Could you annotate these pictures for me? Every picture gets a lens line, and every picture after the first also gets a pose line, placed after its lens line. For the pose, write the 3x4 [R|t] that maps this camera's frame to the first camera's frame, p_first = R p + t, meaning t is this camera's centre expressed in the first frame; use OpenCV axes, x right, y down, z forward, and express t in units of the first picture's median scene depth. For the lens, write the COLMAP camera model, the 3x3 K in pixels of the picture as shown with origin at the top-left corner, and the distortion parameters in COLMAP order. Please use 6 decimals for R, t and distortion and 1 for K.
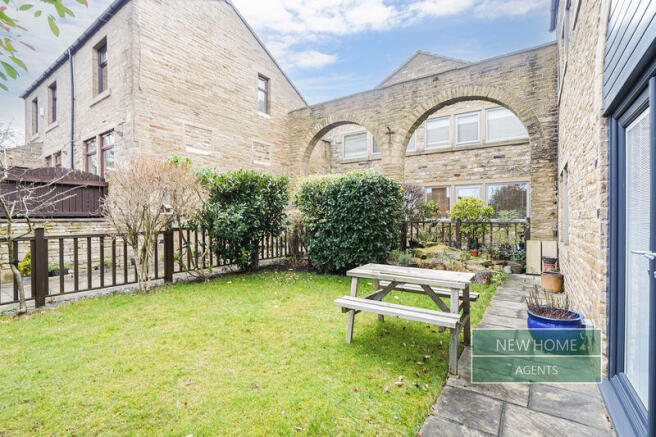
lens RADIAL K [[306.2, 0, 325.8], [0, 306.2, 219.6], [0, 0, 1]] dist [-0.013077, 0.002940]
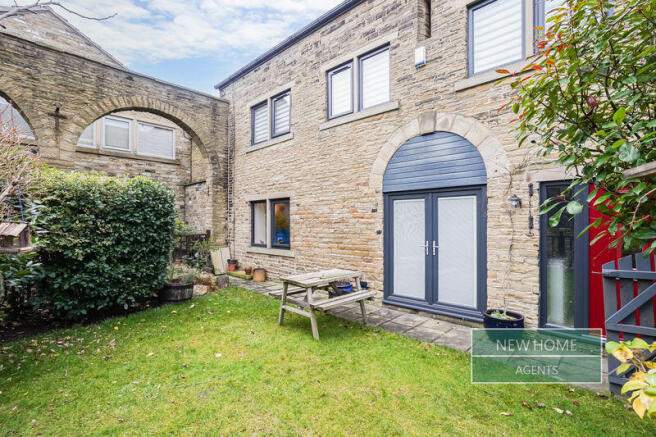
lens RADIAL K [[306.2, 0, 330.7], [0, 306.2, 223.0], [0, 0, 1]] dist [-0.013077, 0.002940]
pose [[0.158602, 0.000590, 0.987342, -0.507696], [0.009934, 0.999948, -0.002193, -0.030250], [-0.987293, 0.010156, 0.158588, 0.329286]]
